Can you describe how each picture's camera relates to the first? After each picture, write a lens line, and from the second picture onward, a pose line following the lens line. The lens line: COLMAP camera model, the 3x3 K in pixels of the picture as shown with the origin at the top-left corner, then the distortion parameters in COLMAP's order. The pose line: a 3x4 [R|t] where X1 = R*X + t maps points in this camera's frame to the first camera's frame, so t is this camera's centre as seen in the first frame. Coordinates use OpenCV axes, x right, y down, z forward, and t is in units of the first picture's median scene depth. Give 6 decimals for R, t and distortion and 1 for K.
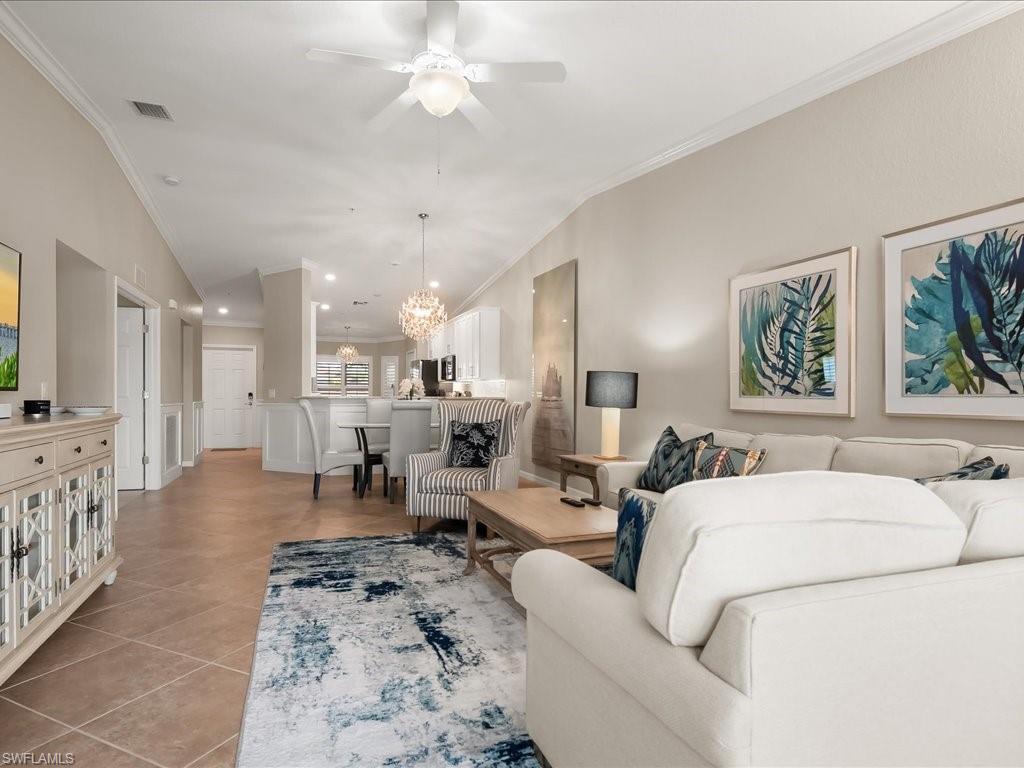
lens RADIAL K [[560.3, 0, 500.4], [0, 560.3, 402.6], [0, 0, 1]] dist [0.006926, -0.001425]
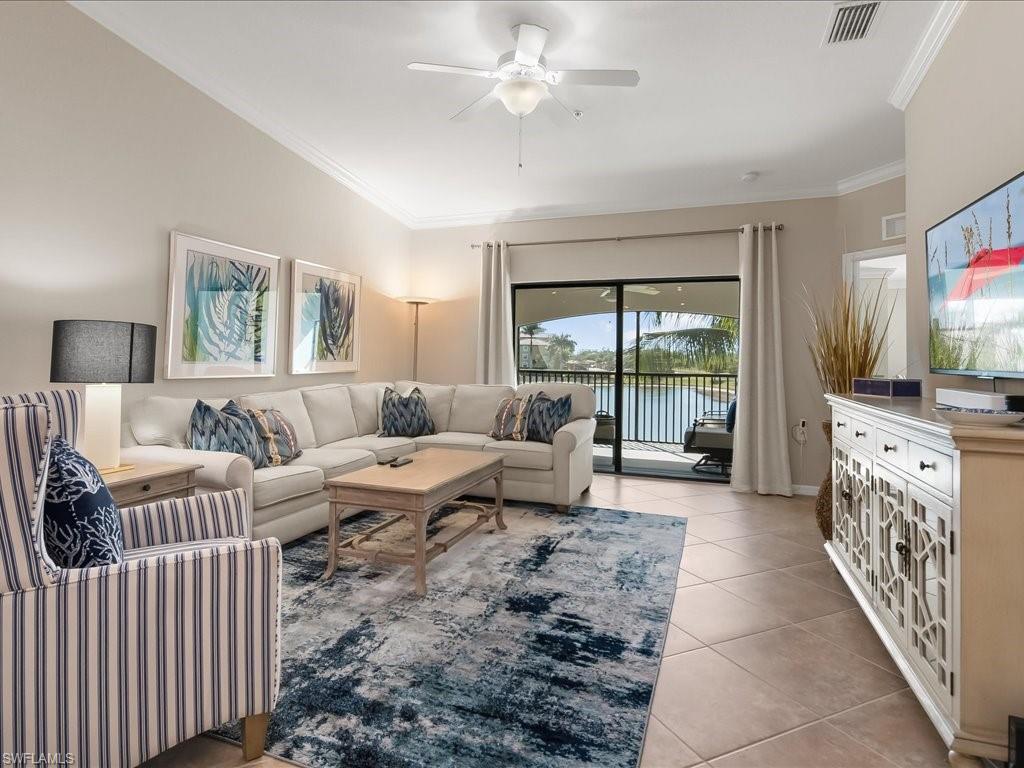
lens RADIAL K [[560.3, 0, 504.2], [0, 560.3, 361.4], [0, 0, 1]] dist [0.006926, -0.001425]
pose [[-0.758757, -0.020761, 0.651042, -0.692027], [-0.010158, 0.999748, 0.020042, -0.043101], [-0.651294, 0.008594, -0.758777, 1.597458]]
